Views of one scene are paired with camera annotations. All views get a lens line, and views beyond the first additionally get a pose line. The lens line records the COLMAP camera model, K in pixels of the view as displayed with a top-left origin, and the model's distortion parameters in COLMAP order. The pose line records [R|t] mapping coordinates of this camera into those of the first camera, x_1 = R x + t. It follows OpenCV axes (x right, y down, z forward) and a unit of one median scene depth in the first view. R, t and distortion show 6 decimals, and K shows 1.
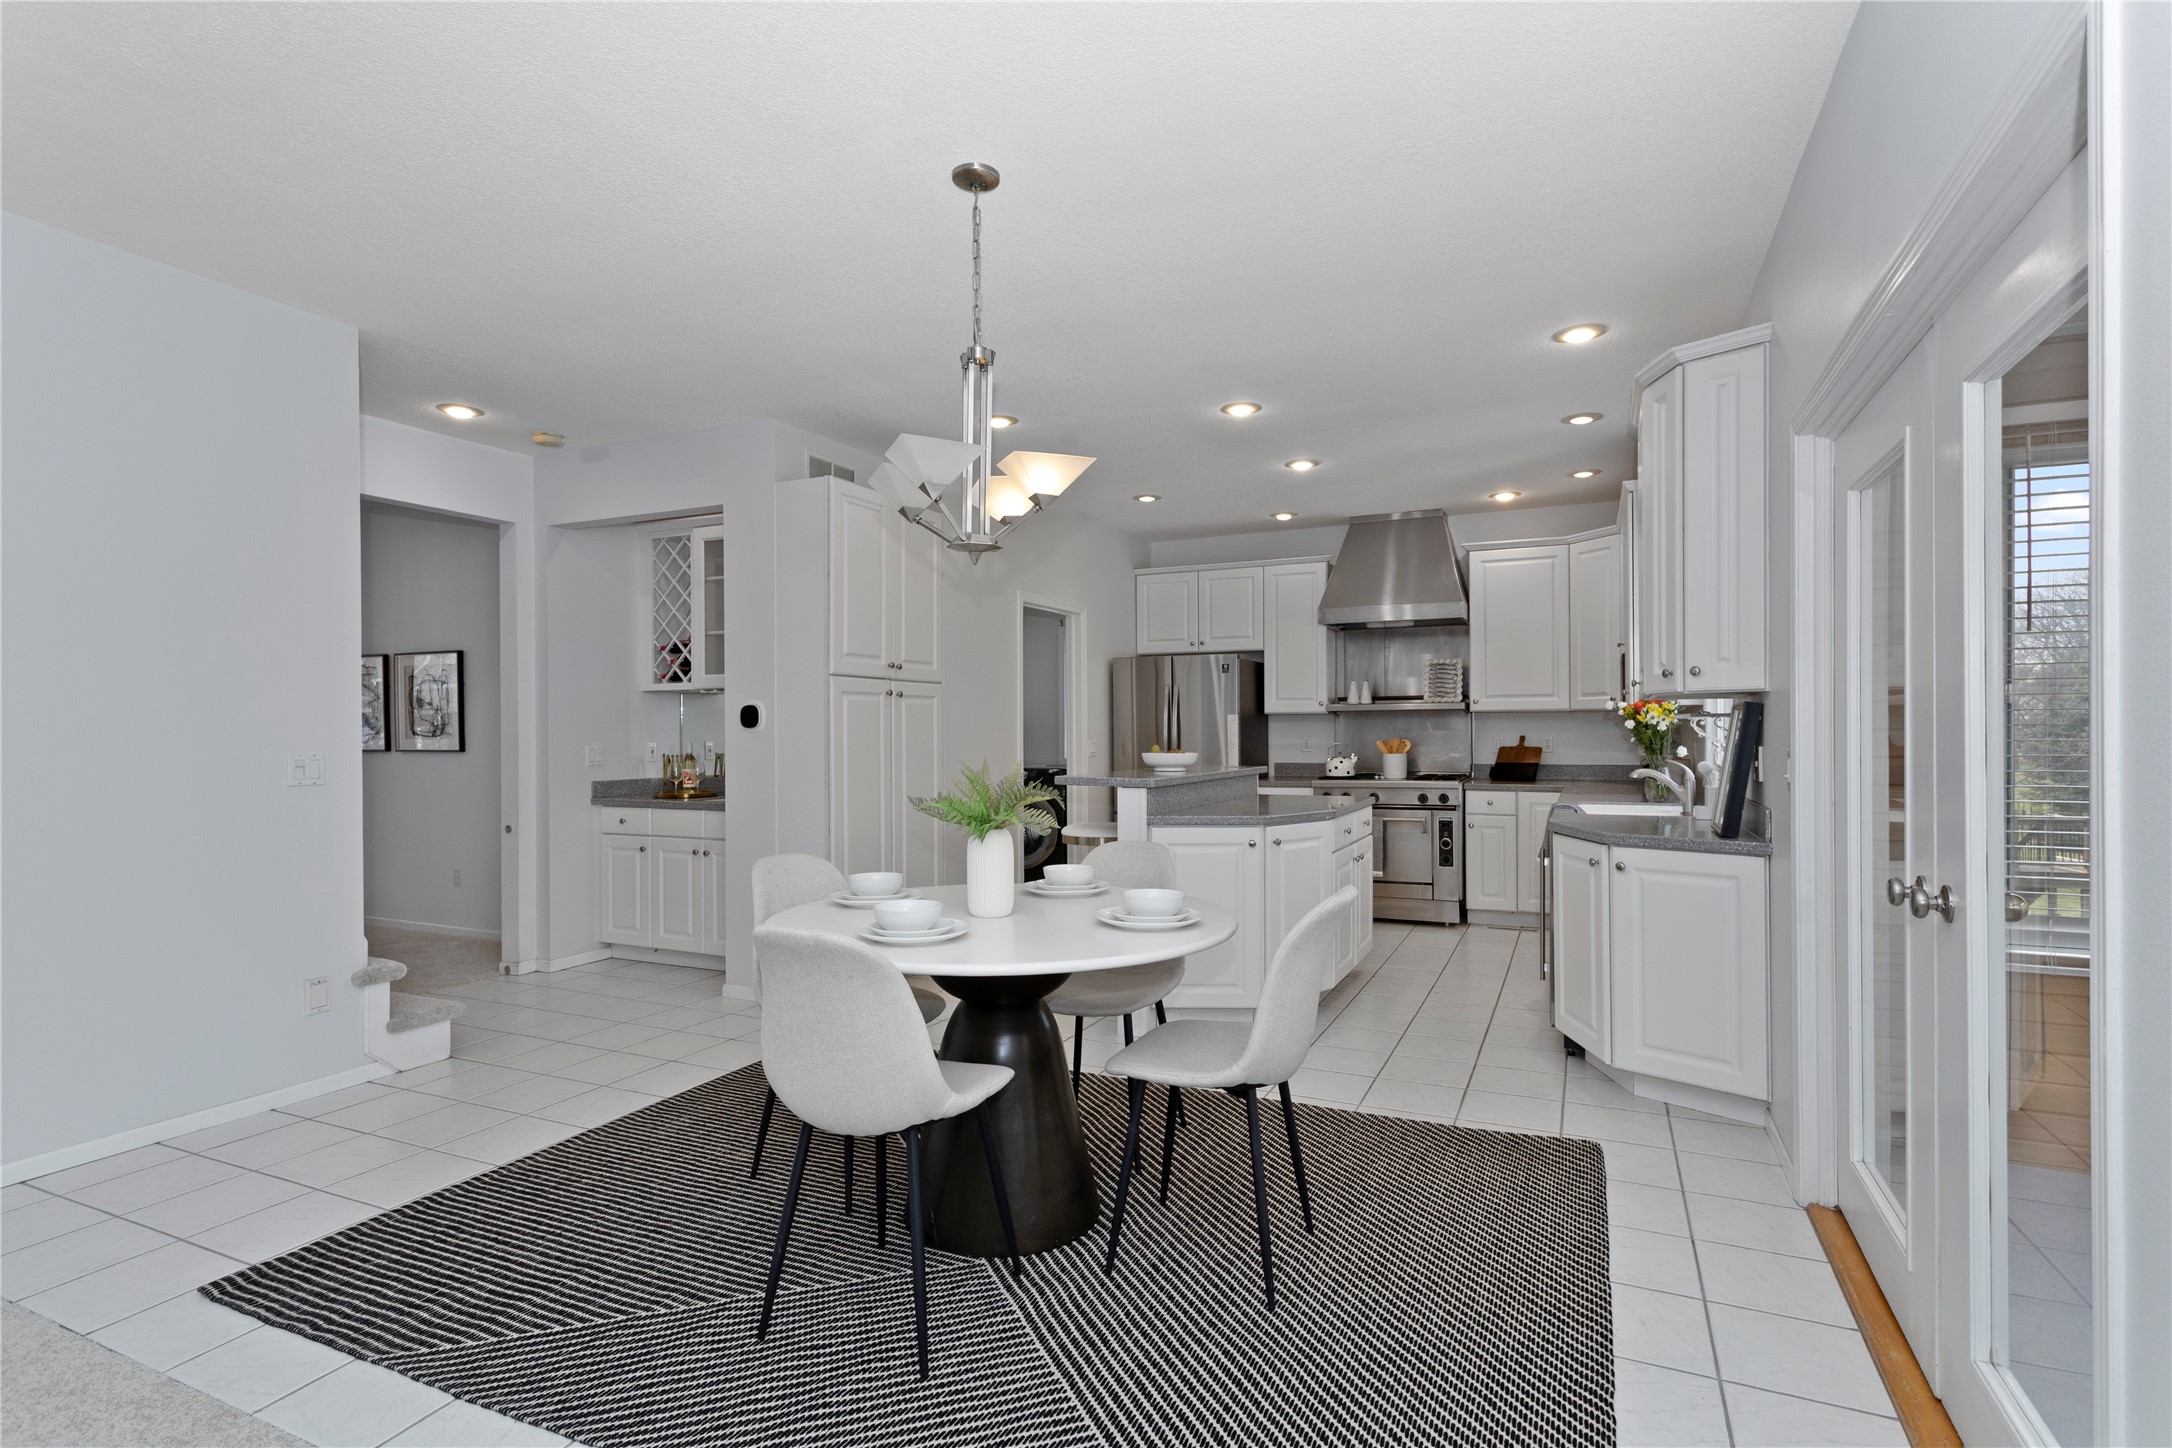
lens RADIAL K [[1069.5, 0, 1086.0], [0, 1069.5, 724.0], [0, 0, 1]] dist [0.000615, 0.000009]
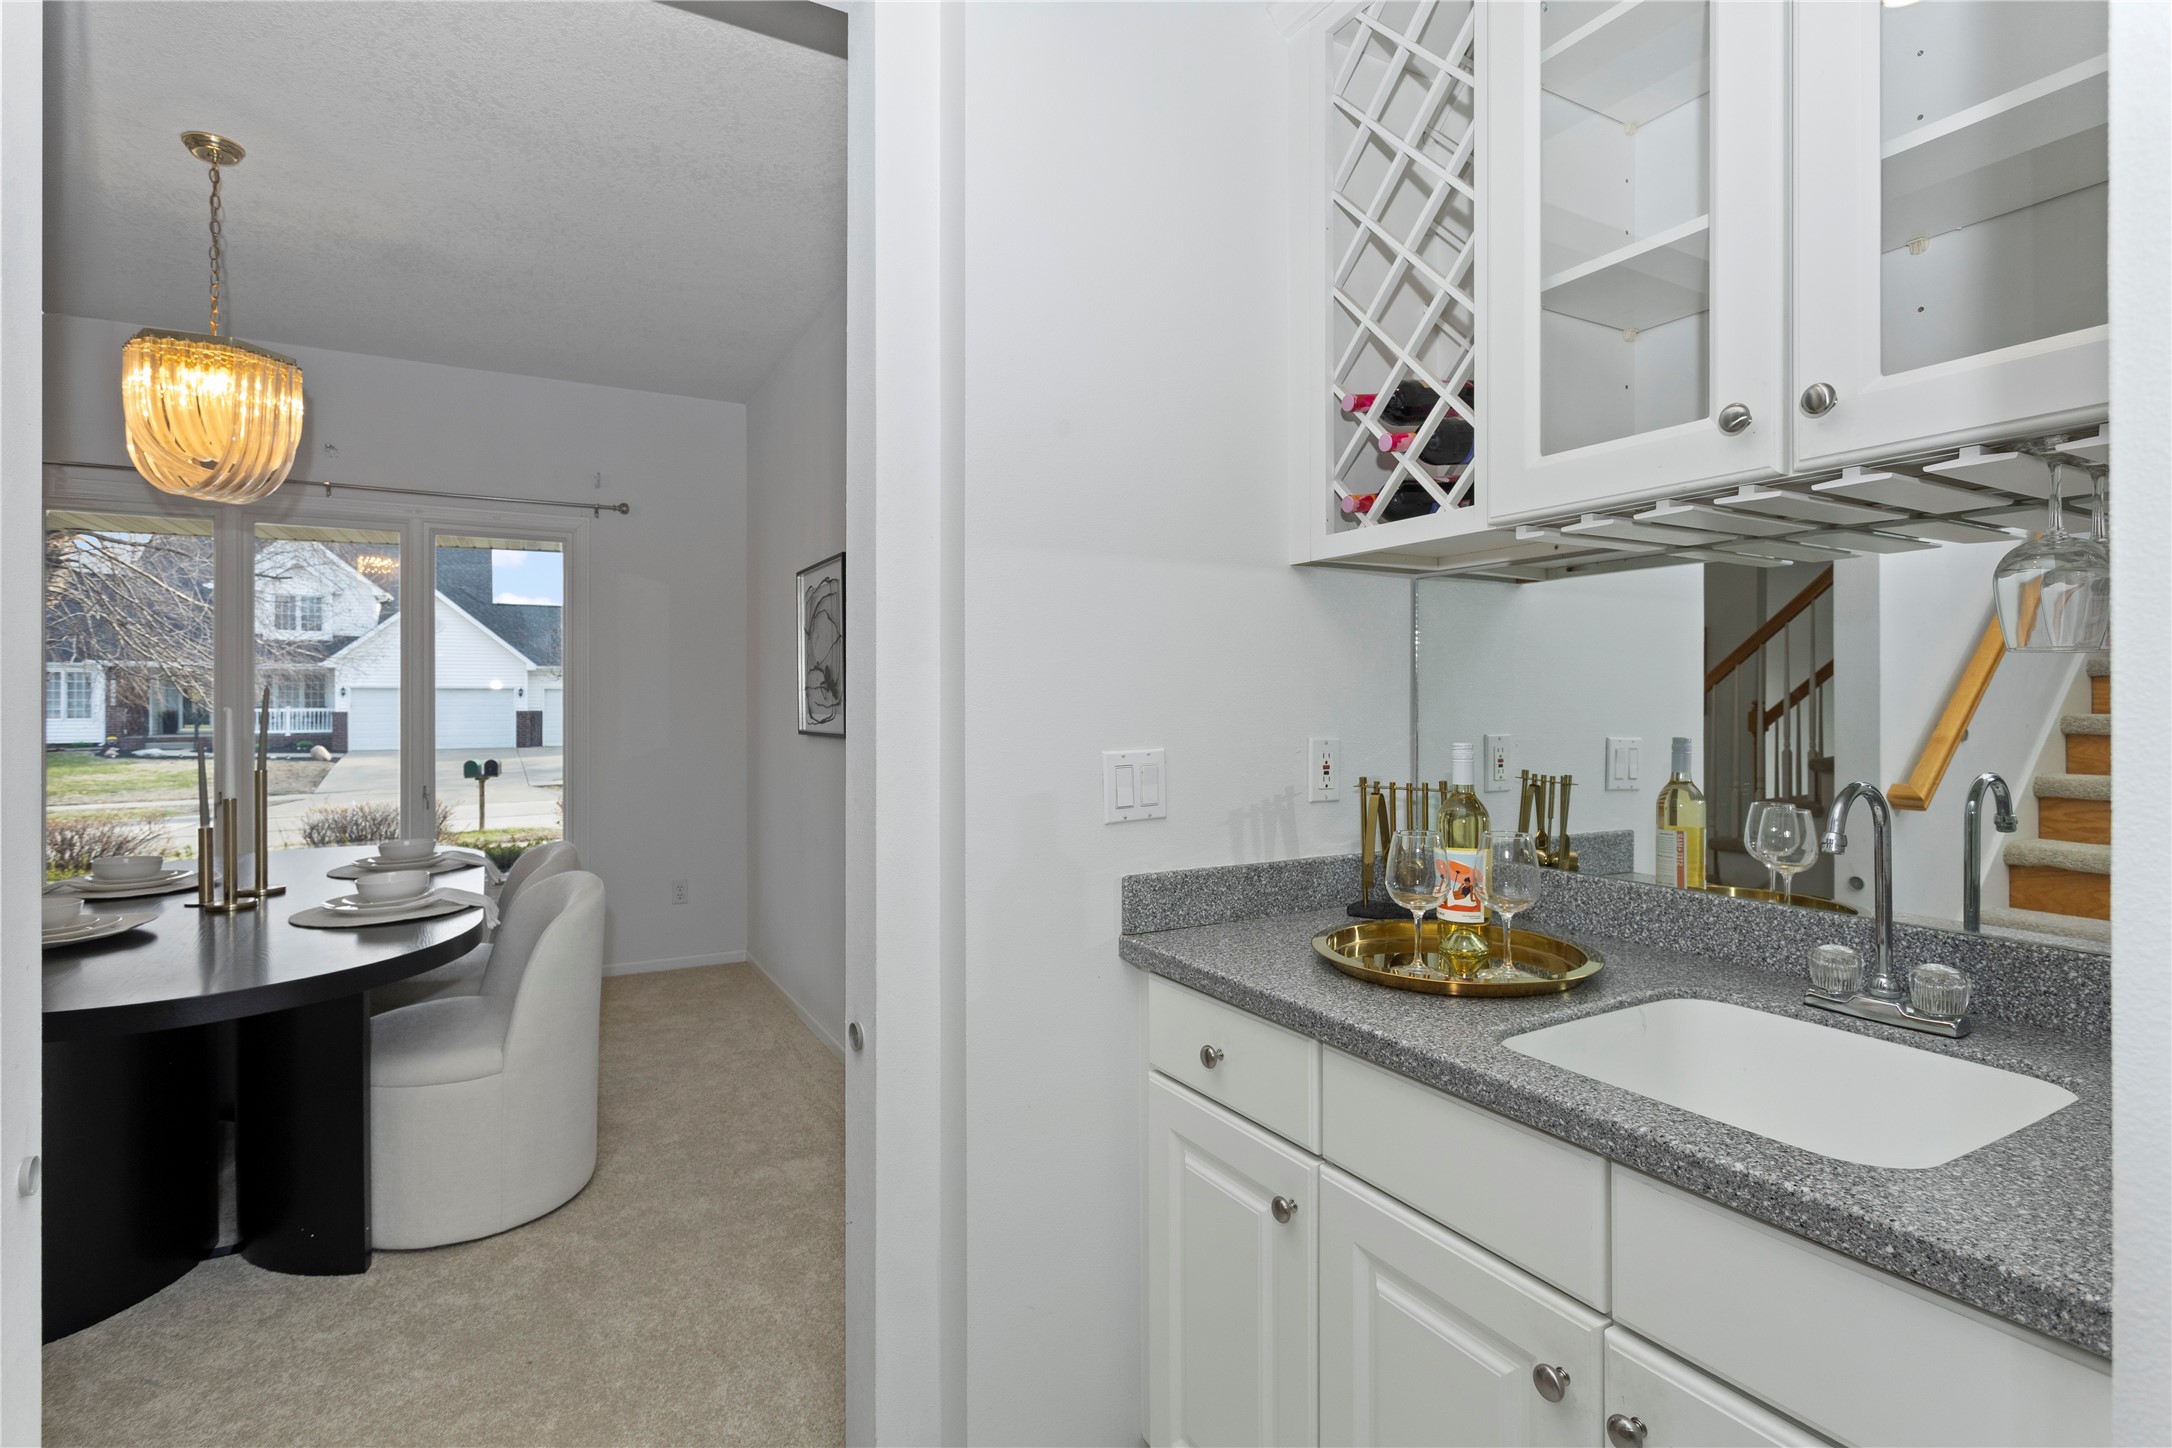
lens RADIAL K [[1045.6, 0, 1086.3], [0, 1045.6, 718.2], [0, 0, 1]] dist [0.001542, -0.000015]
pose [[0.821886, 0.004881, -0.569632, -0.303031], [-0.000777, 0.999972, 0.007447, 0.008685], [0.569652, -0.005678, 0.821866, 0.744974]]
